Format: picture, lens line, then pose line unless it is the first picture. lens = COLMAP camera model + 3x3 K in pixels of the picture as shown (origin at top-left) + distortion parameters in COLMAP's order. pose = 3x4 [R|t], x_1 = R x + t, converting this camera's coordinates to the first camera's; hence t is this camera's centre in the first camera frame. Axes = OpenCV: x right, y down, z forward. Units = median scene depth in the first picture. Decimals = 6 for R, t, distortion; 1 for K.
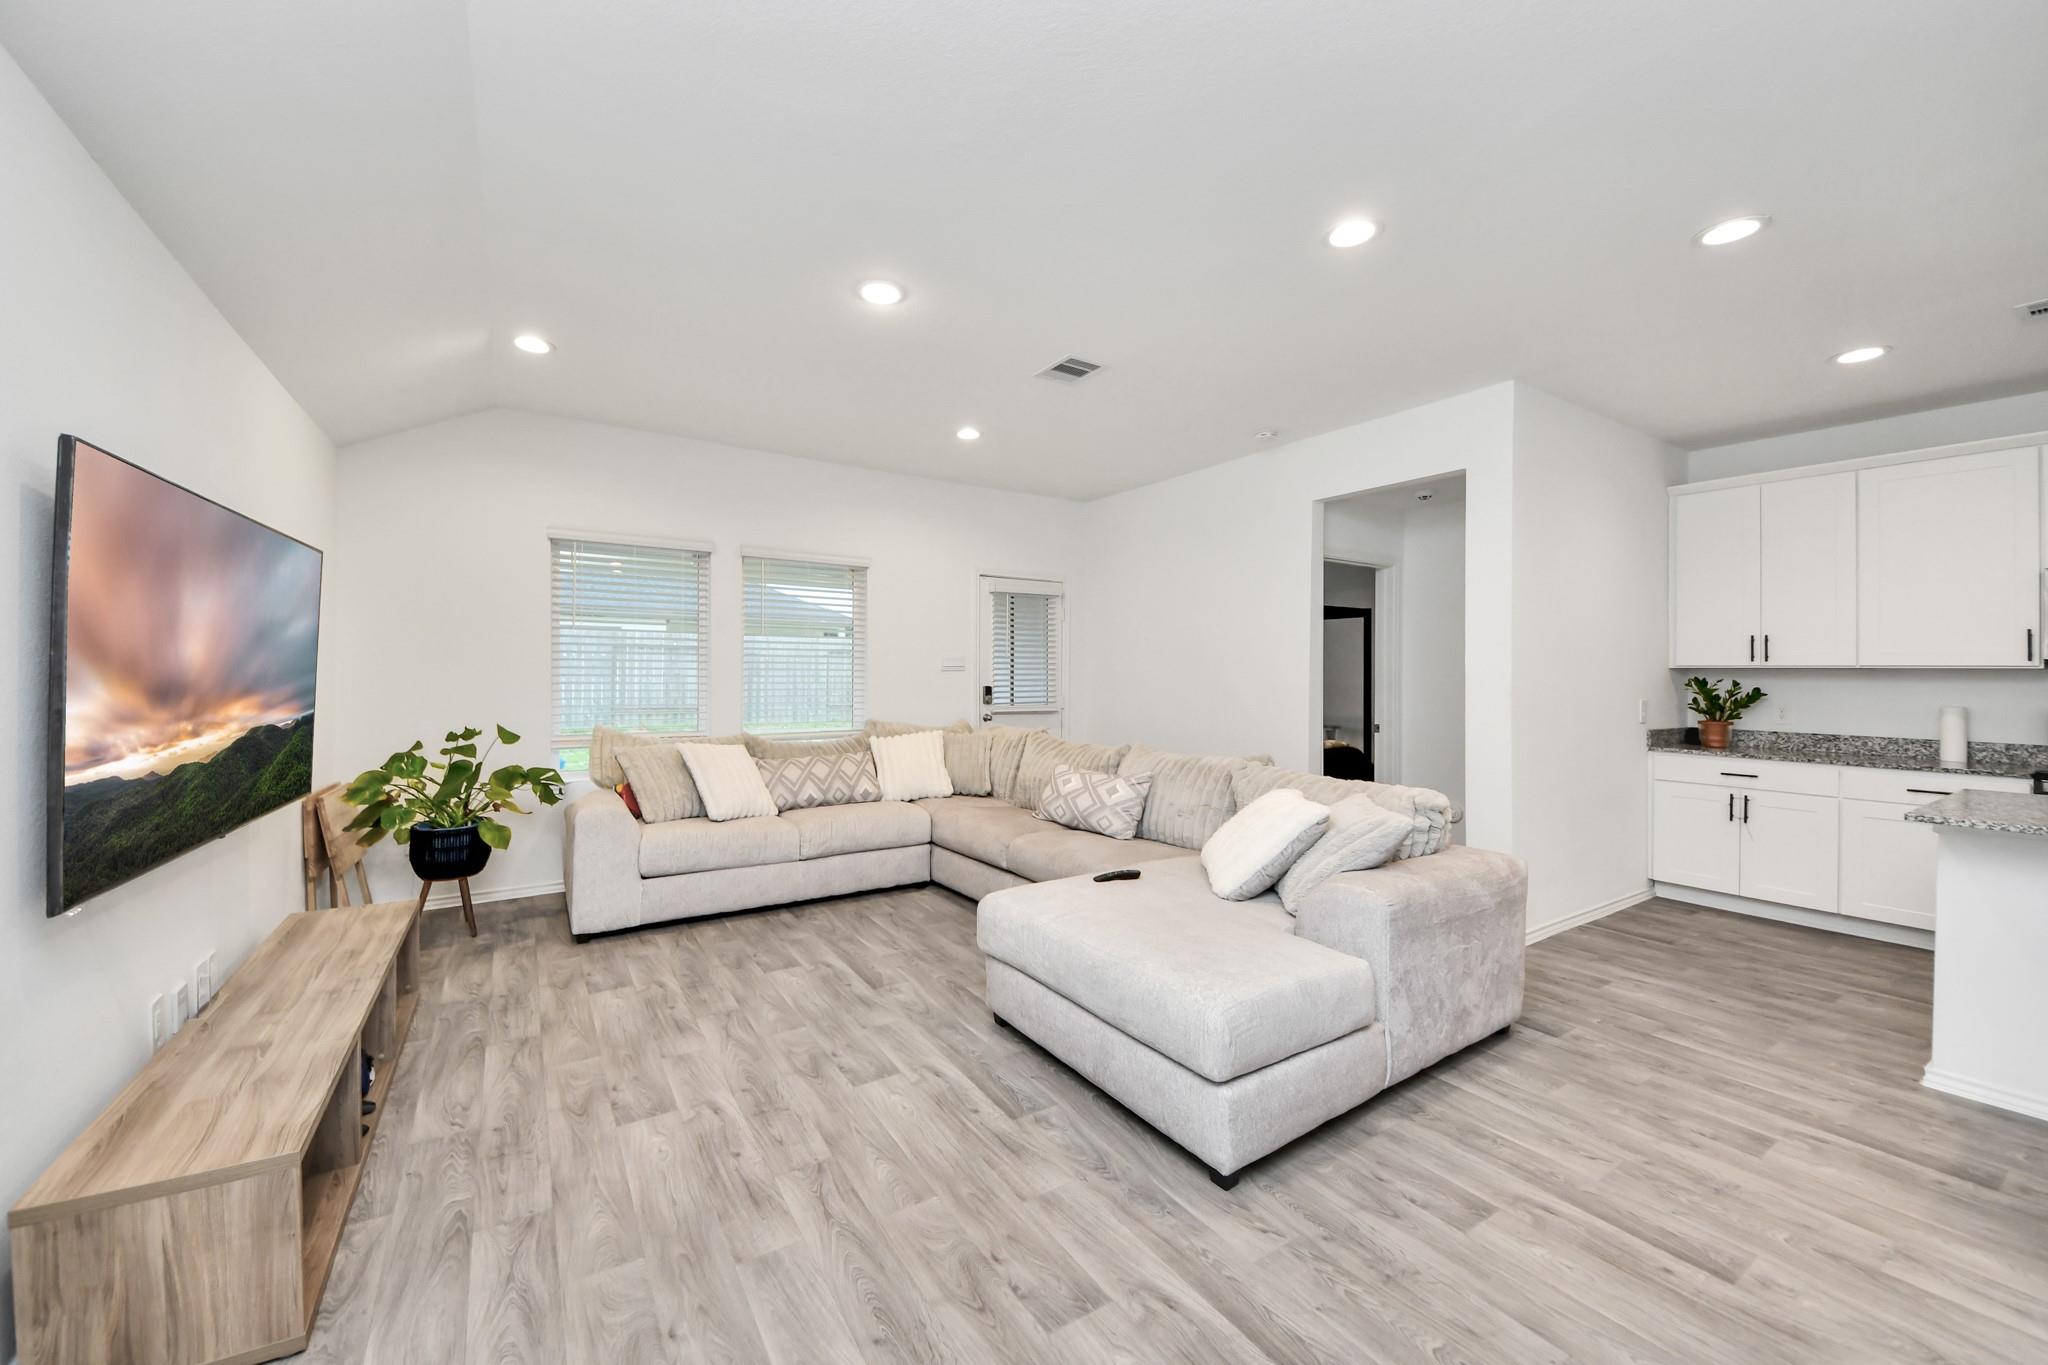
lens RADIAL K [[748.2, 0, 1032.2], [0, 748.2, 689.5], [0, 0, 1]] dist [0.008207, -0.008262]
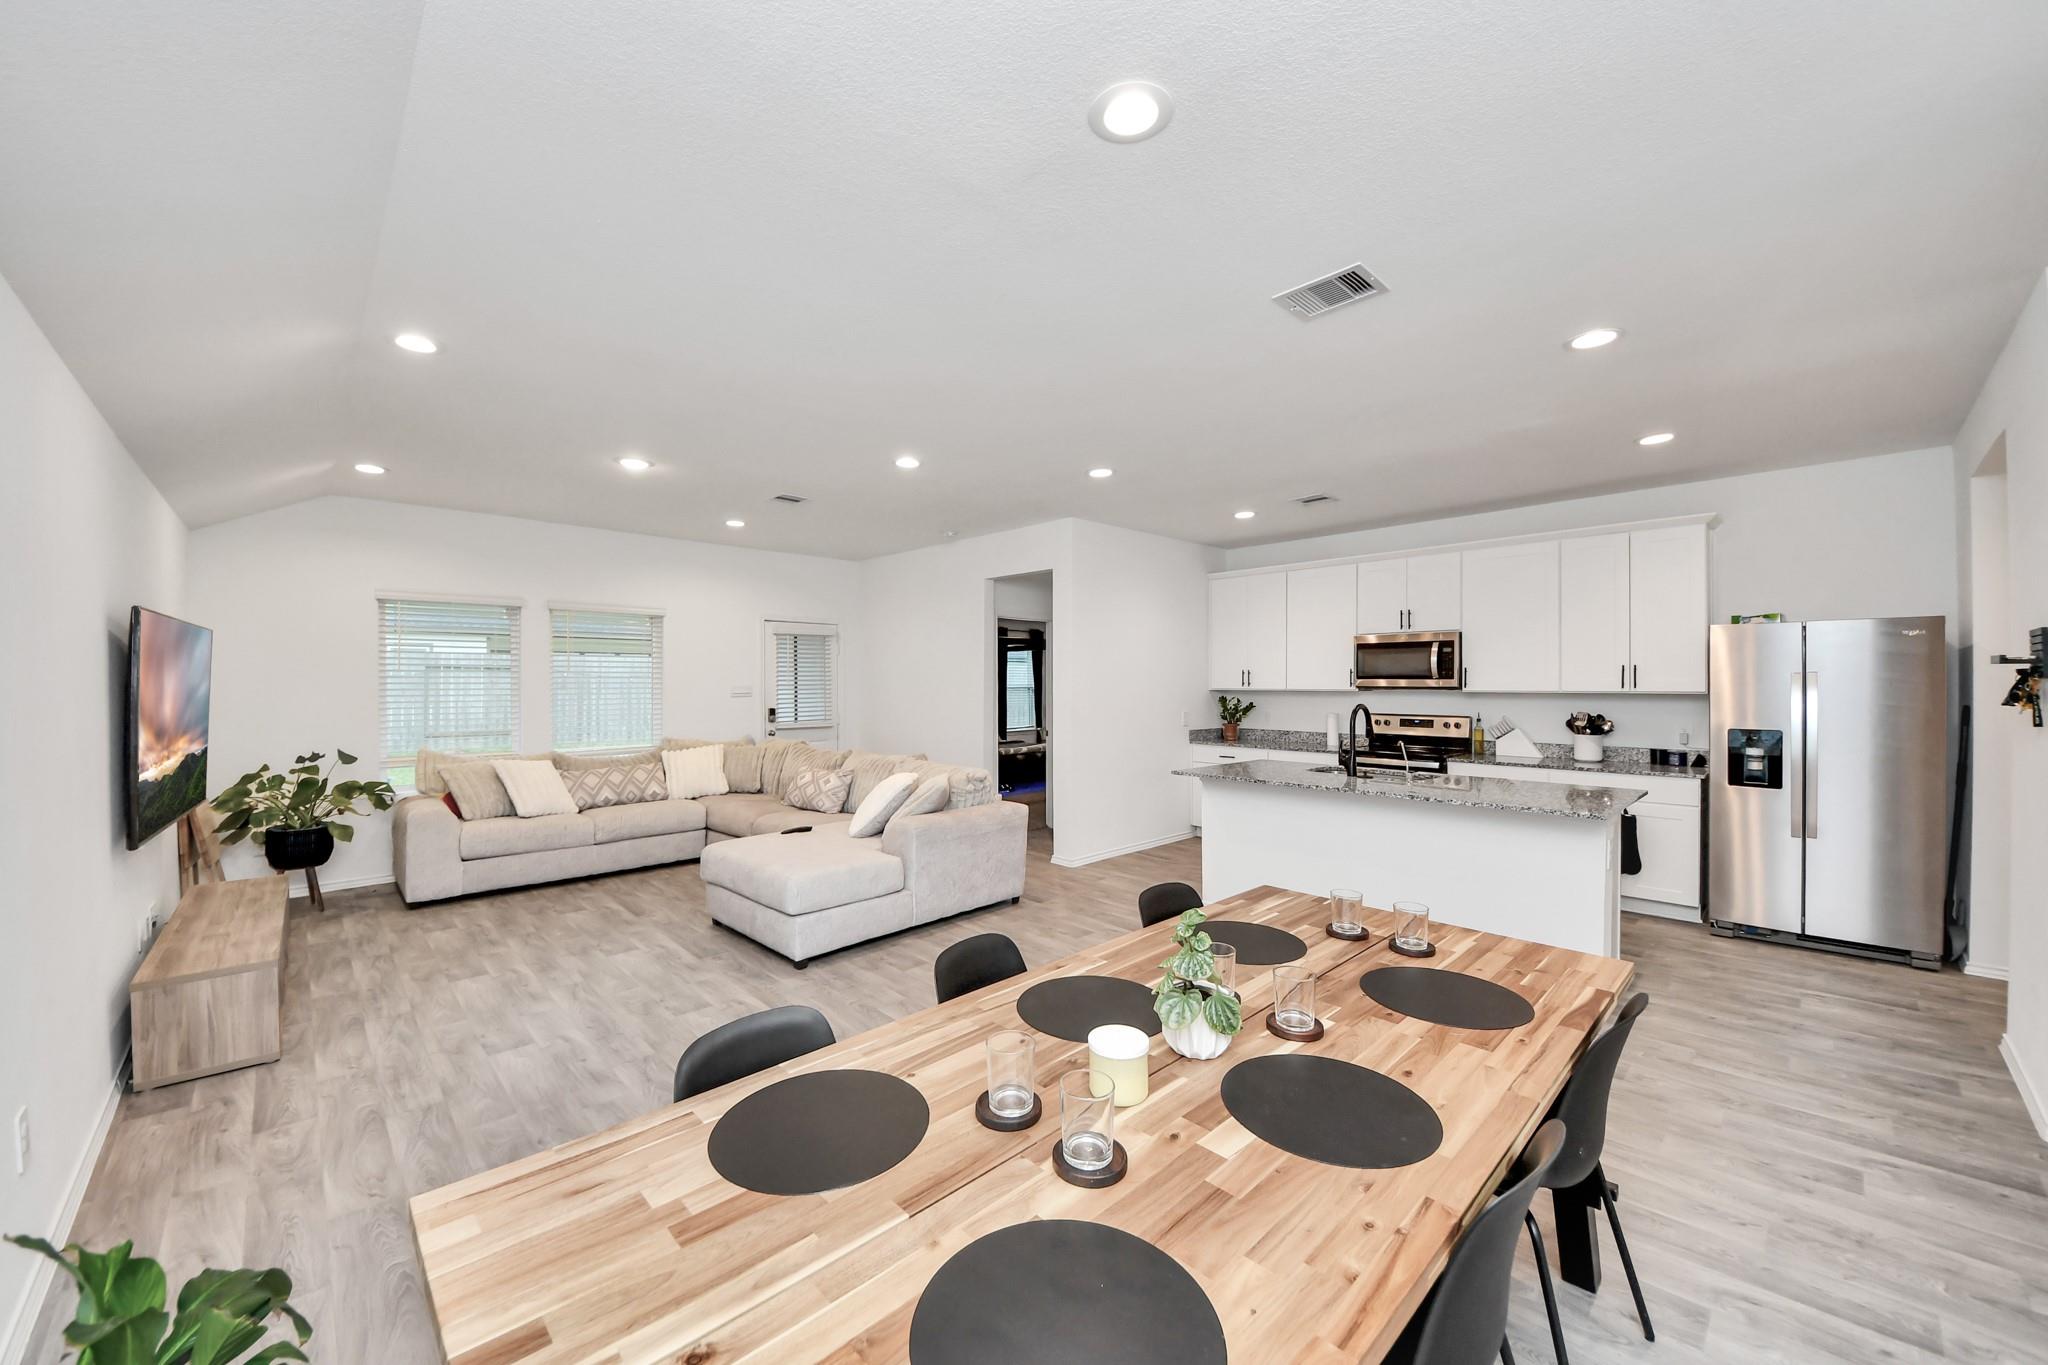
lens RADIAL K [[748.2, 0, 1053.8], [0, 748.2, 688.2], [0, 0, 1]] dist [0.008207, -0.008262]
pose [[0.981148, -0.015859, 0.192605, 0.274154], [0.018800, 0.999733, -0.013452, -0.020646], [-0.192340, 0.016820, 0.981184, -0.545931]]
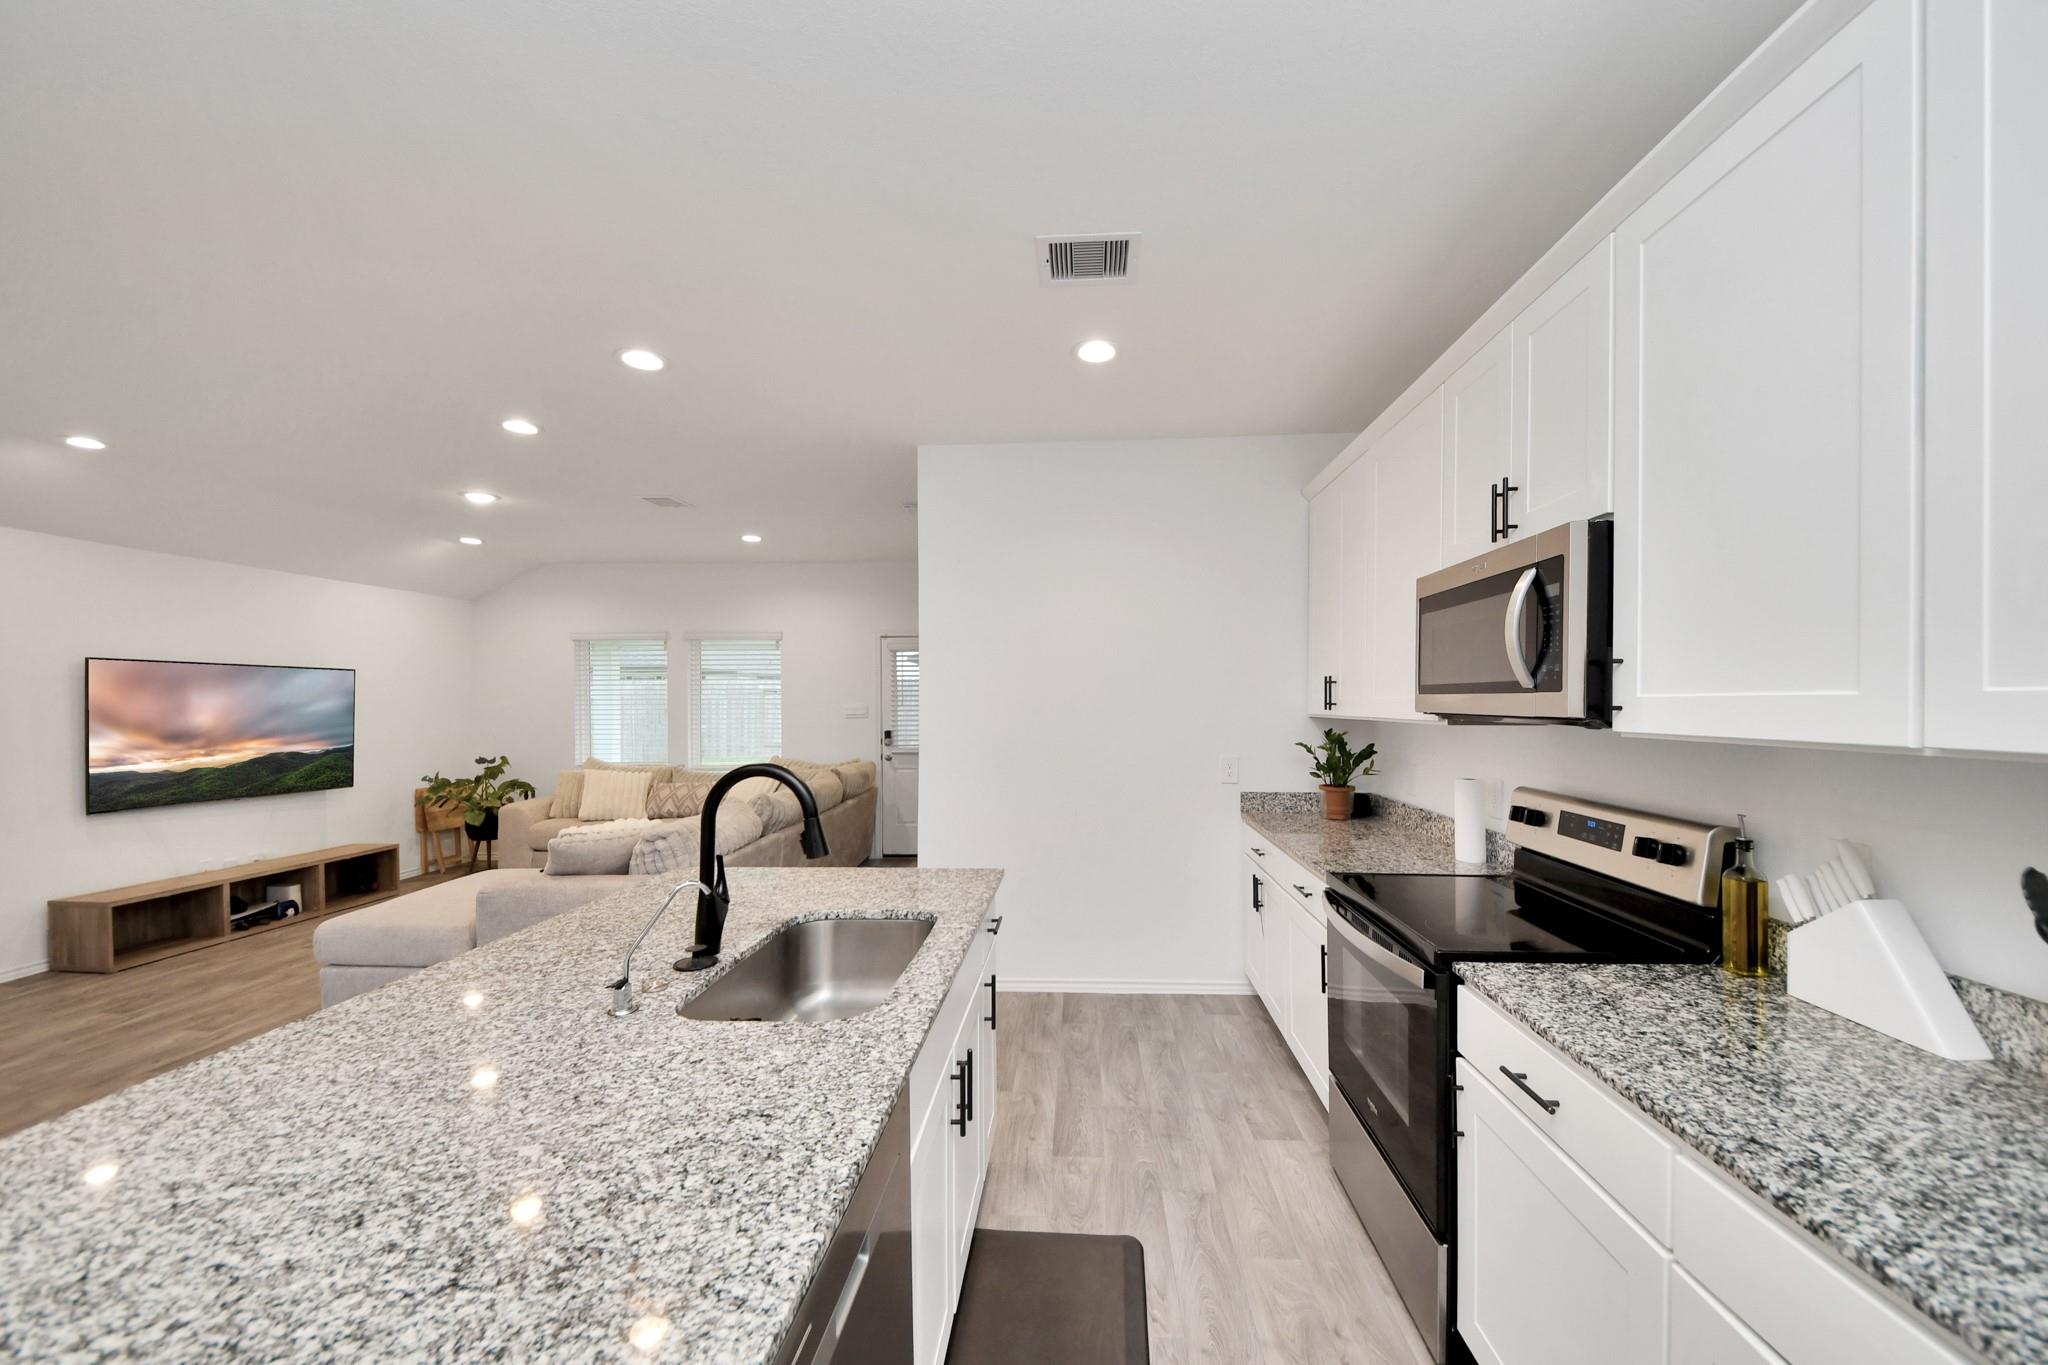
lens RADIAL K [[748.2, 0, 1066.8], [0, 748.2, 691.7], [0, 0, 1]] dist [0.008207, -0.008262]
pose [[0.819057, -0.025240, -0.573157, 1.434779], [0.000646, 0.999072, -0.043073, -0.025507], [0.573712, 0.034909, 0.818313, 0.316429]]
